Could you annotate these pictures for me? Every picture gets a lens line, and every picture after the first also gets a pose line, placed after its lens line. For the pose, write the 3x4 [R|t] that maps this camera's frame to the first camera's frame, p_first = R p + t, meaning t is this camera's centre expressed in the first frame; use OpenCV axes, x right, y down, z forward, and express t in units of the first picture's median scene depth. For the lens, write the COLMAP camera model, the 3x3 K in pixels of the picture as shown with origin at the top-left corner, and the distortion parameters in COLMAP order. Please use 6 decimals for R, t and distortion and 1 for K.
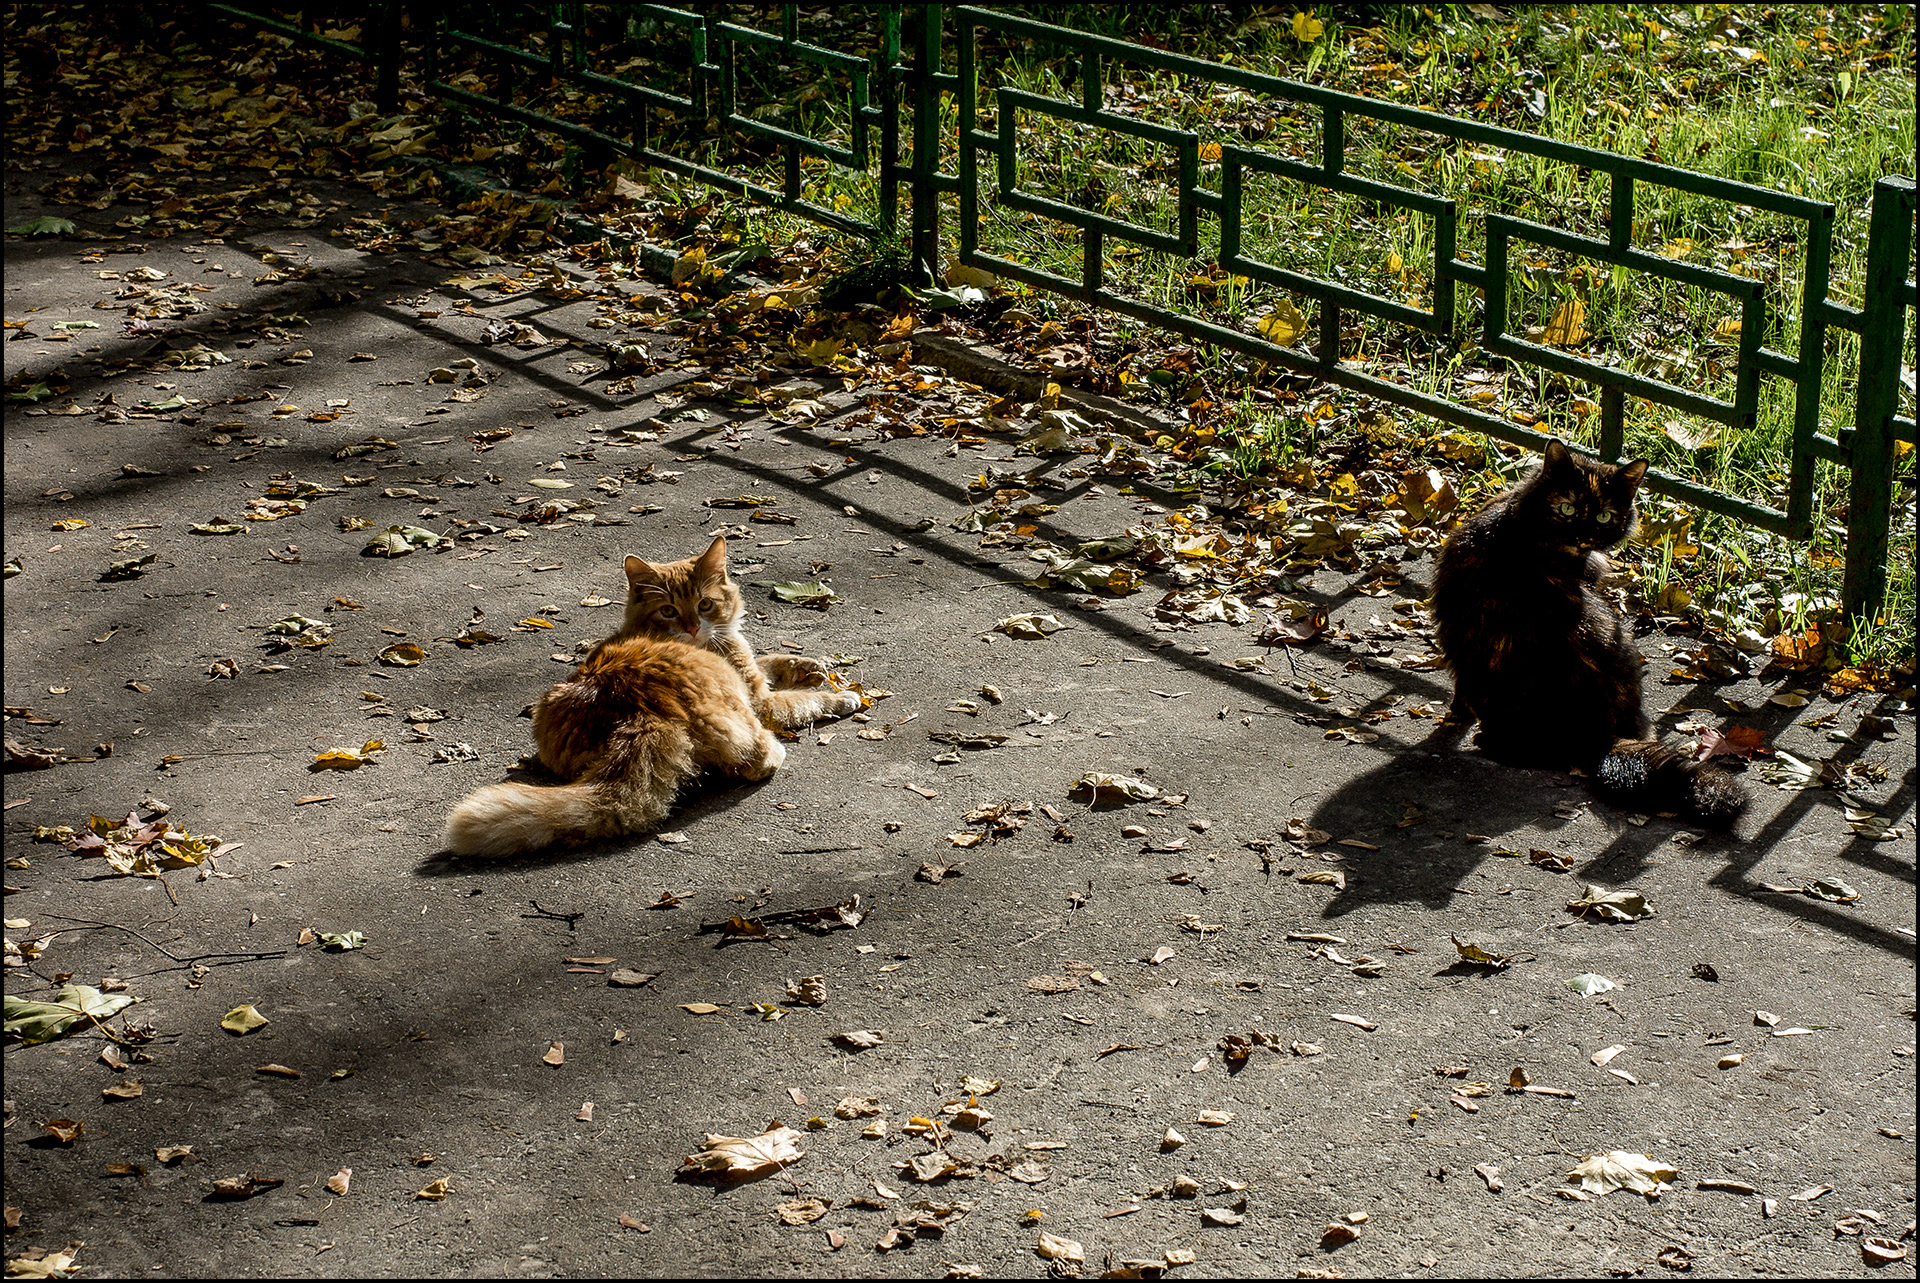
lens RADIAL K [[4556.2, 0, 1002.7], [0, 4556.2, 641.3], [0, 0, 1]] dist [-0.017573, 0.305080]
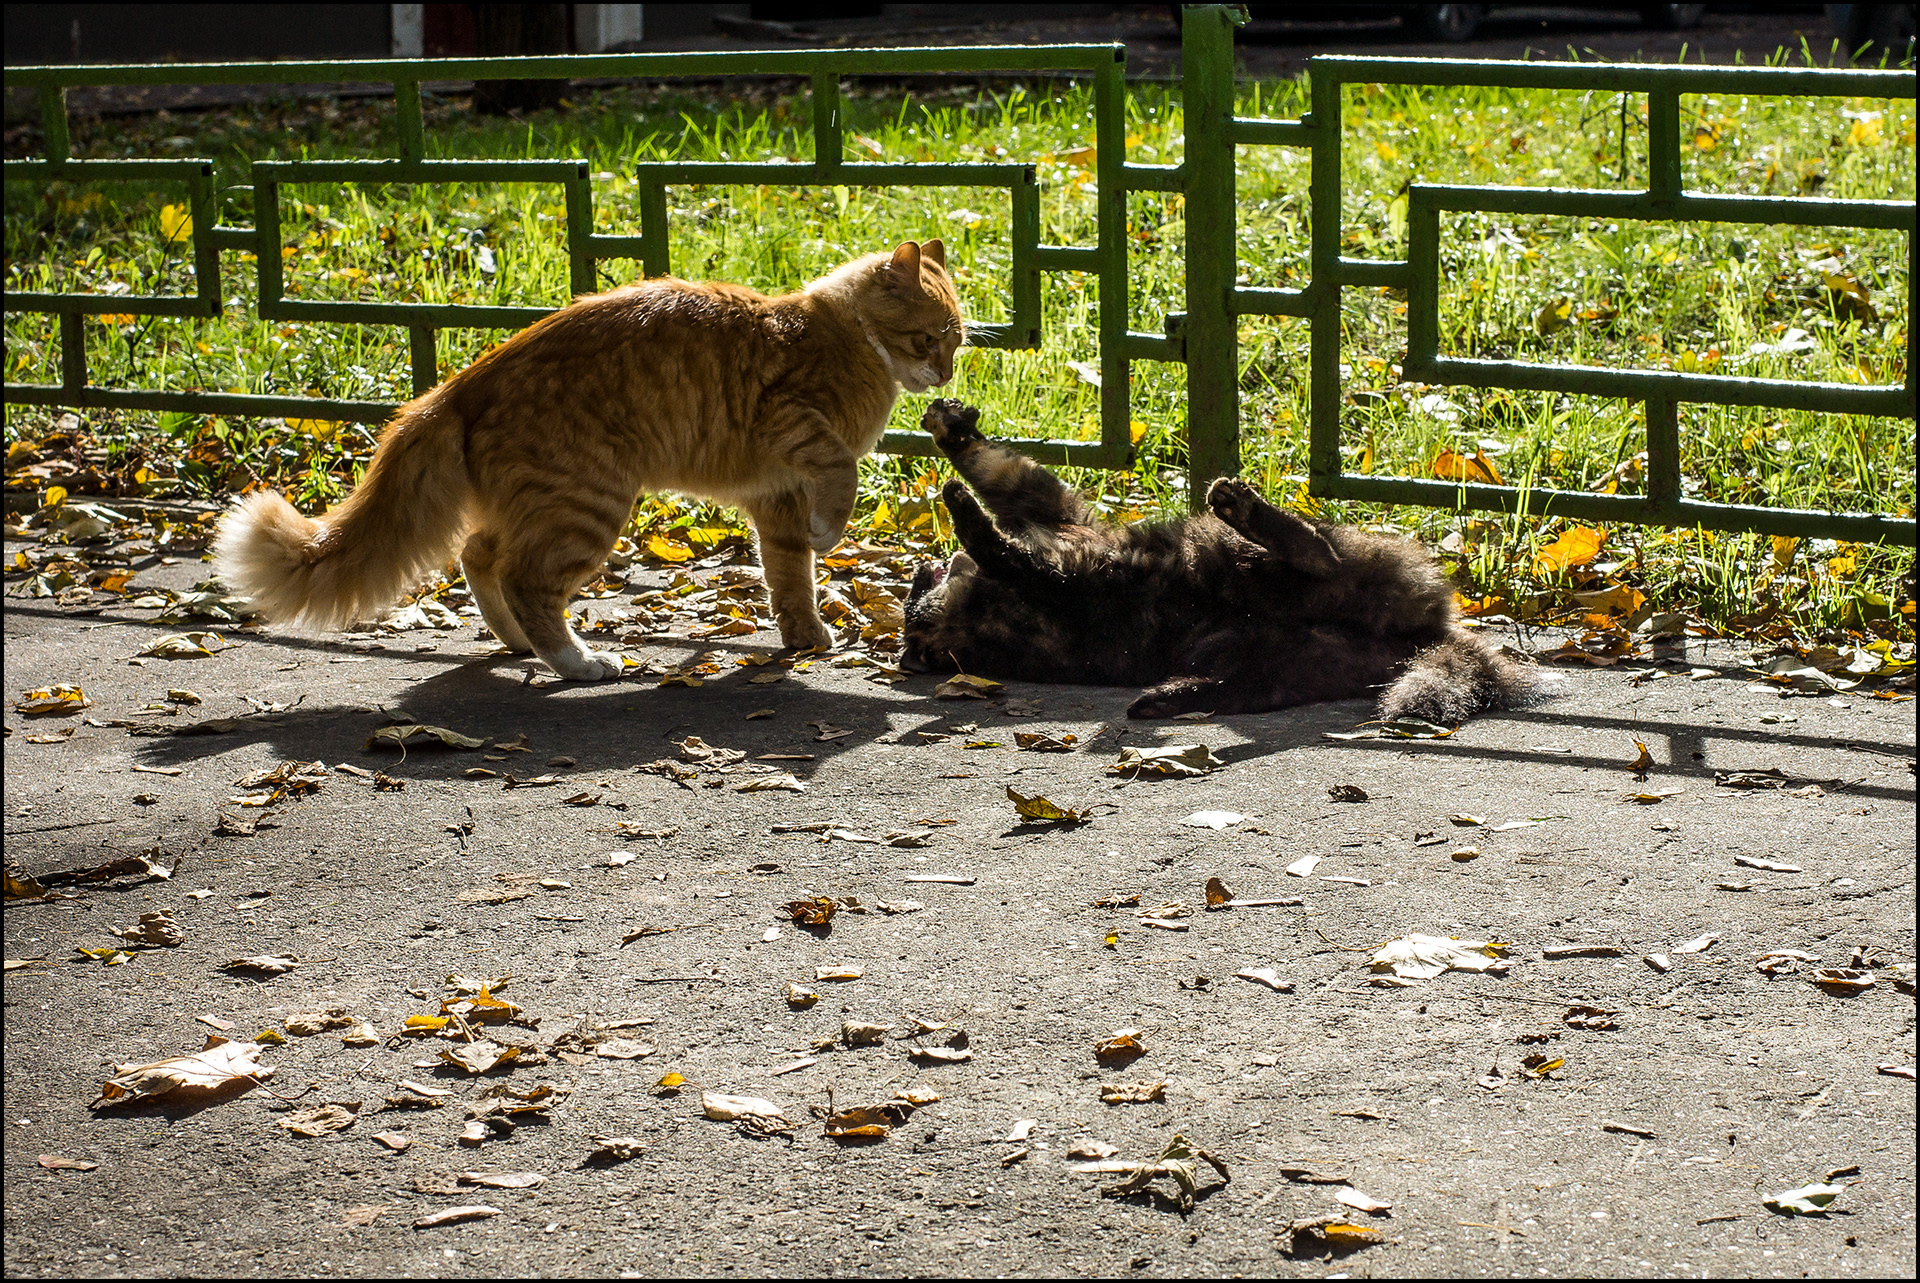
lens RADIAL K [[4556.2, 0, 1002.7], [0, 4556.2, 641.3], [0, 0, 1]] dist [-0.017573, 0.305080]
pose [[0.942117, -0.076313, 0.326484, -0.142288], [0.123344, 0.984352, -0.125844, 0.135572], [-0.311772, 0.158829, 0.936788, 0.312855]]
